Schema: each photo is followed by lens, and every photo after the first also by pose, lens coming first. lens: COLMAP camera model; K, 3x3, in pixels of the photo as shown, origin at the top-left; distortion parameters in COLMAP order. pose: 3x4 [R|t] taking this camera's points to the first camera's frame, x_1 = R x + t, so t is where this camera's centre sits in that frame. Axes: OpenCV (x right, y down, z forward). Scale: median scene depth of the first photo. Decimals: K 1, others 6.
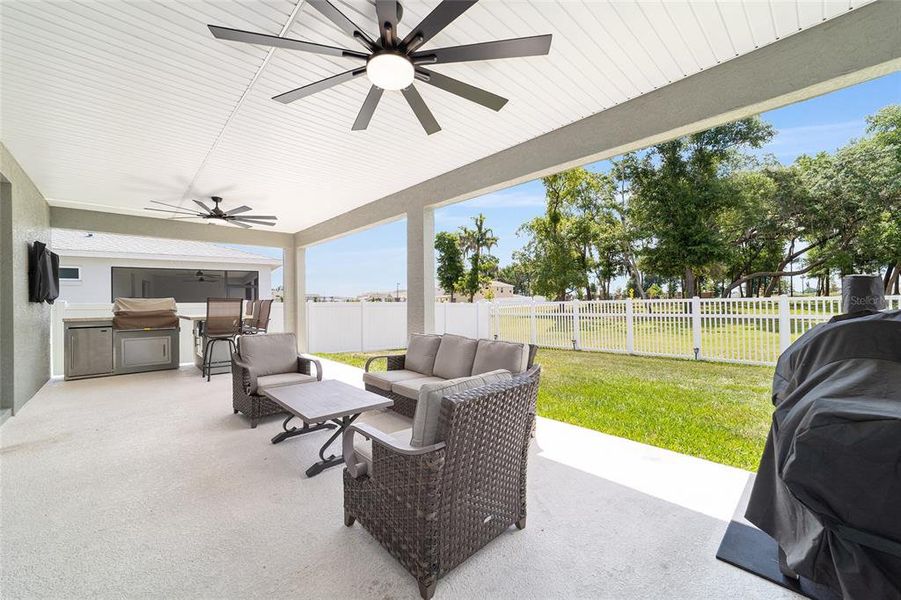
lens RADIAL K [[353.3, 0, 451.6], [0, 353.3, 304.6], [0, 0, 1]] dist [-0.010888, 0.003197]
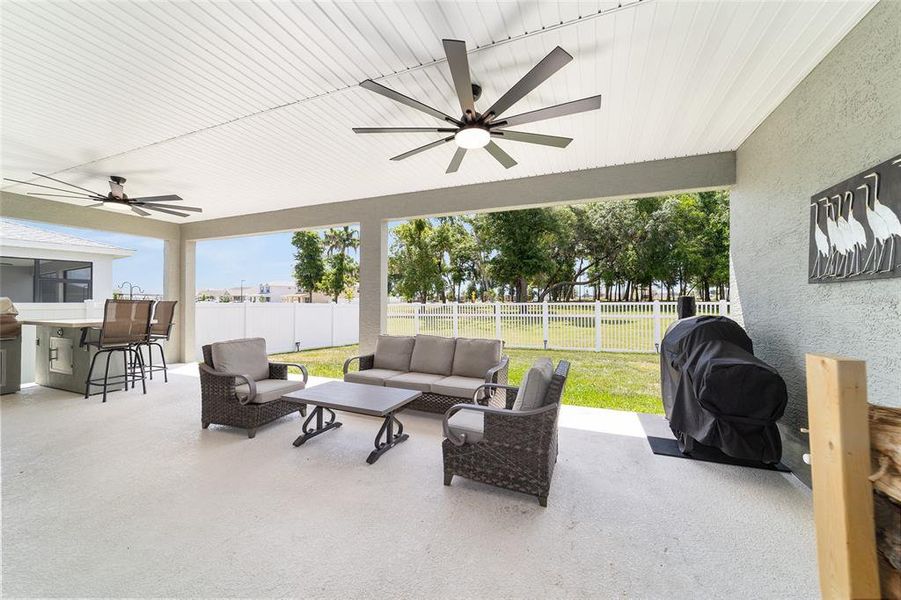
lens RADIAL K [[353.3, 0, 442.2], [0, 353.3, 299.4], [0, 0, 1]] dist [-0.010888, 0.003197]
pose [[0.909003, 0.012315, 0.416607, -0.104199], [-0.007115, 0.999876, -0.014032, -0.004145], [-0.416728, 0.009791, 0.908978, -0.020809]]
